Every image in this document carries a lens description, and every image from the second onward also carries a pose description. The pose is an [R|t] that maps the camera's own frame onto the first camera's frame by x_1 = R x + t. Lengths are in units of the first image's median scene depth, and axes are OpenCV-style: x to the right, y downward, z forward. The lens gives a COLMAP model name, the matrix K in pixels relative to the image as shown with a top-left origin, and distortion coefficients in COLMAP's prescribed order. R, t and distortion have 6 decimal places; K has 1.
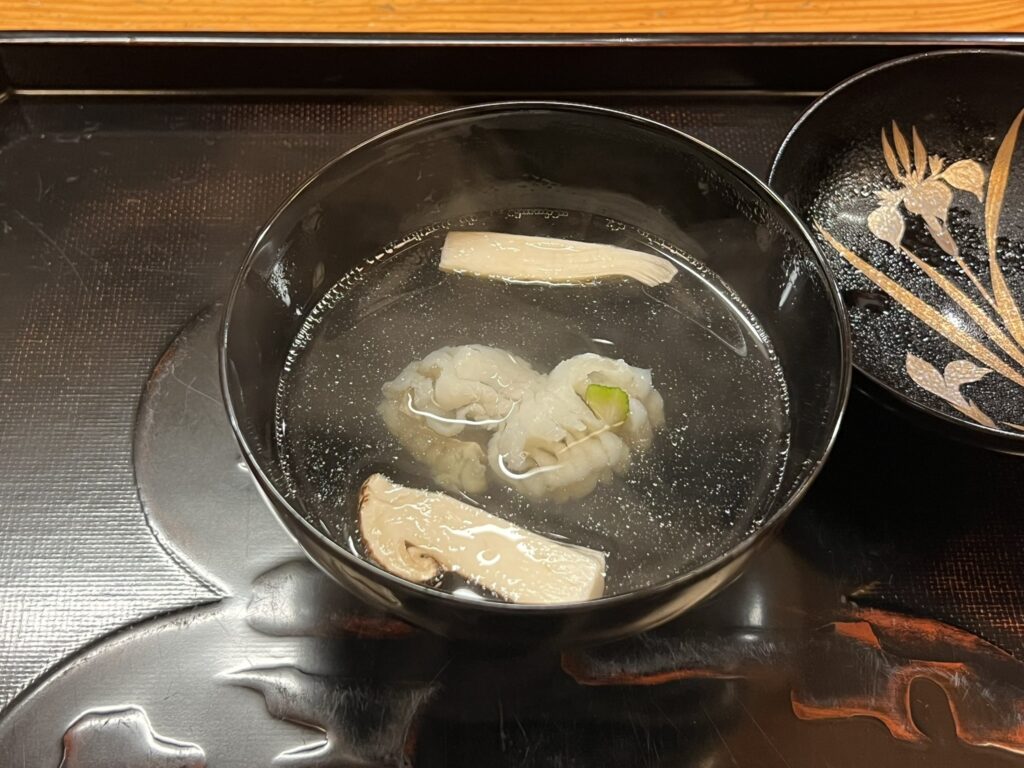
lens RADIAL K [[1442.1, 0, 507.0], [0, 1442.1, 392.0], [0, 0, 1]] dist [-0.025060, 0.000000]
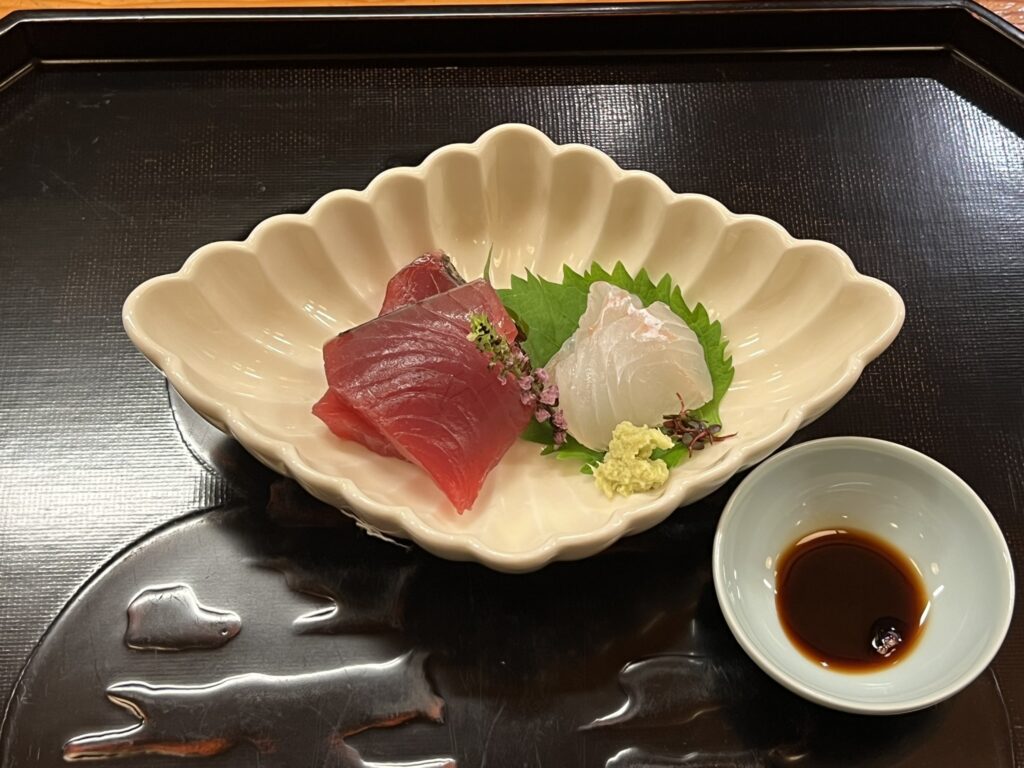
lens RADIAL K [[1639.0, 0, 535.4], [0, 1639.0, 379.9], [0, 0, 1]] dist [-0.016175, 0.000000]
pose [[0.999509, -0.018452, 0.025321, 0.018653], [0.016036, 0.995581, 0.092525, -0.081675], [-0.026917, -0.092074, 0.995388, -0.392200]]
